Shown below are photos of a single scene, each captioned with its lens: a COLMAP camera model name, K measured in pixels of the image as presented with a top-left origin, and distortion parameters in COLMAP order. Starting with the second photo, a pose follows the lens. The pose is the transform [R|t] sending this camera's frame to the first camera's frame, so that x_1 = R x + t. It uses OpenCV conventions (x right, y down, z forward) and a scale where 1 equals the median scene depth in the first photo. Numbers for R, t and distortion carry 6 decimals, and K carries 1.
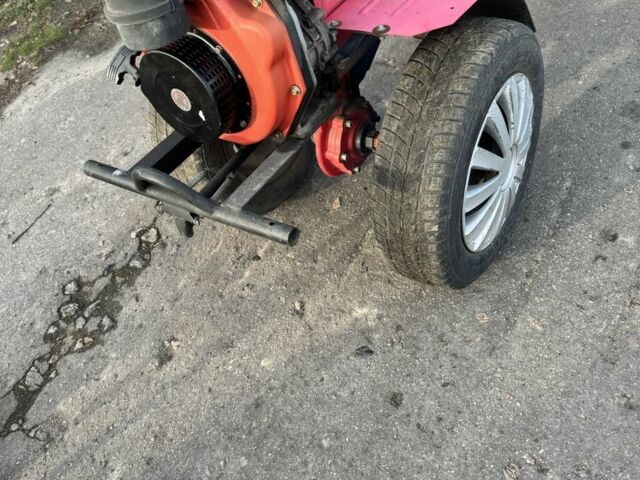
lens RADIAL K [[599.5, 0, 319.7], [0, 599.5, 241.7], [0, 0, 1]] dist [0.130825, -0.243667]
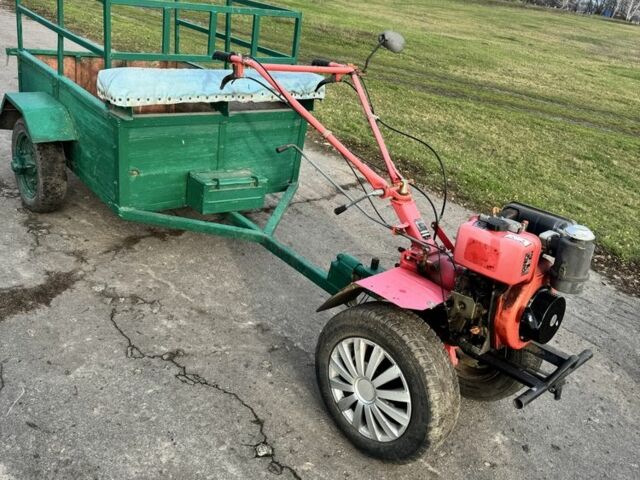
lens RADIAL K [[596.7, 0, 318.0], [0, 596.7, 238.8], [0, 0, 1]] dist [0.159495, -0.329808]
pose [[0.214533, -0.154754, 0.964379, -1.477290], [0.582382, 0.812915, 0.000894, -0.587222], [-0.784096, 0.561445, 0.264523, 0.601908]]
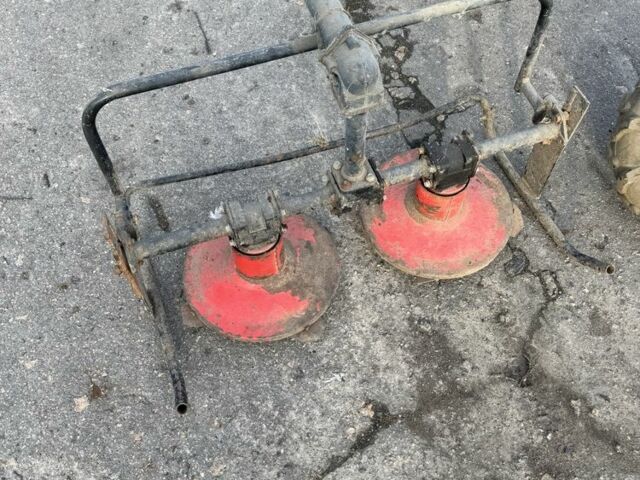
lens RADIAL K [[604.1, 0, 306.9], [0, 604.1, 244.6], [0, 0, 1]] dist [0.139888, -0.274627]
pose [[0.638105, -0.535389, 0.553335, -1.306323], [0.502512, 0.834090, 0.227542, 0.126599], [-0.583355, 0.132862, 0.801277, 0.310864]]
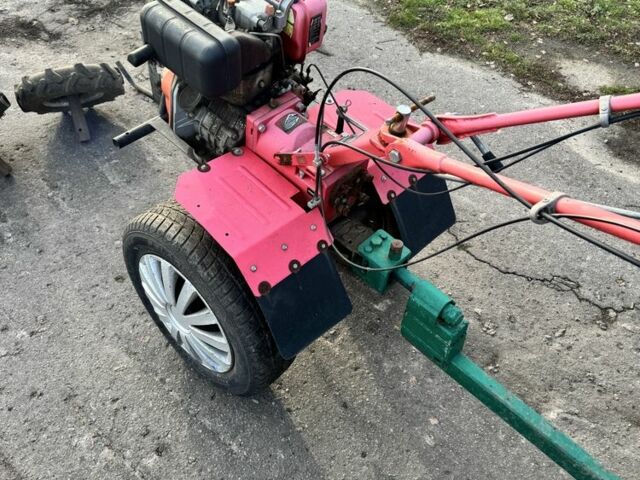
lens RADIAL K [[599.5, 0, 319.7], [0, 599.5, 241.7], [0, 0, 1]] dist [0.130825, -0.243667]
pose [[-0.194581, 0.849796, -0.489882, 0.600400], [-0.742681, 0.198607, 0.639516, -0.964722], [0.640752, 0.488264, 0.592482, 0.299113]]
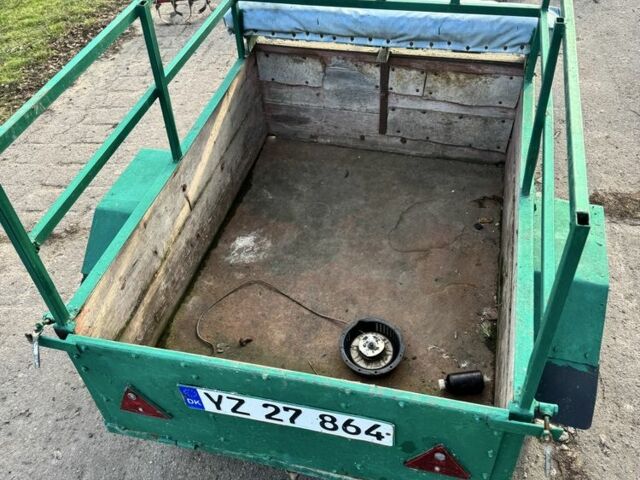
lens RADIAL K [[596.2, 0, 316.0], [0, 596.2, 230.6], [0, 0, 1]] dist [0.154895, -0.319911]
pose [[-0.897626, 0.436892, -0.058250, 0.975104], [-0.081918, -0.035511, 0.996006, -2.698103], [0.433079, 0.898813, 0.067665, 1.398535]]
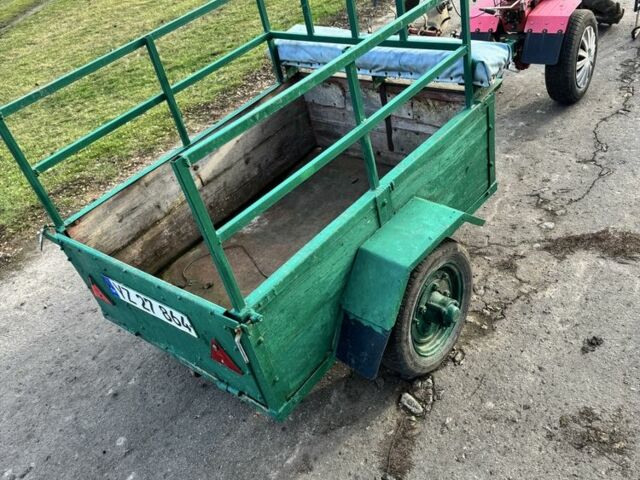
lens RADIAL K [[596.7, 0, 318.0], [0, 596.7, 238.8], [0, 0, 1]] dist [0.159495, -0.329808]
pose [[-0.898817, 0.296744, 0.322599, 0.235099], [0.349841, 0.042247, 0.935856, -2.952561], [0.264081, 0.954022, -0.141785, 1.854372]]
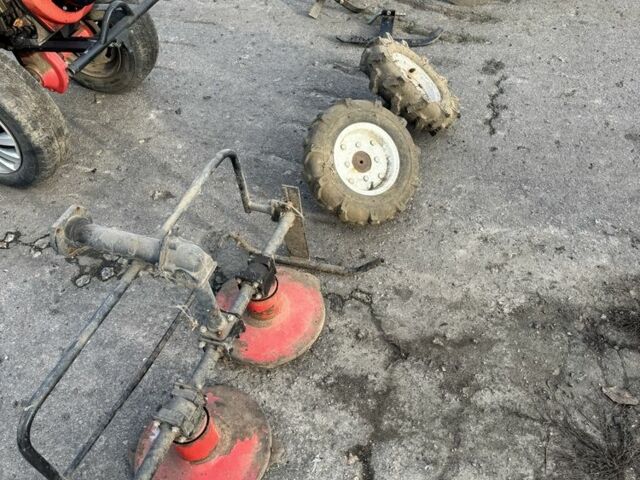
lens RADIAL K [[596.7, 0, 318.0], [0, 596.7, 238.8], [0, 0, 1]] dist [0.159495, -0.329808]
pose [[-0.145570, -0.546094, 0.824979, -1.534644], [0.837714, 0.375593, 0.396441, -0.038547], [-0.526350, 0.748806, 0.402796, 0.297806]]
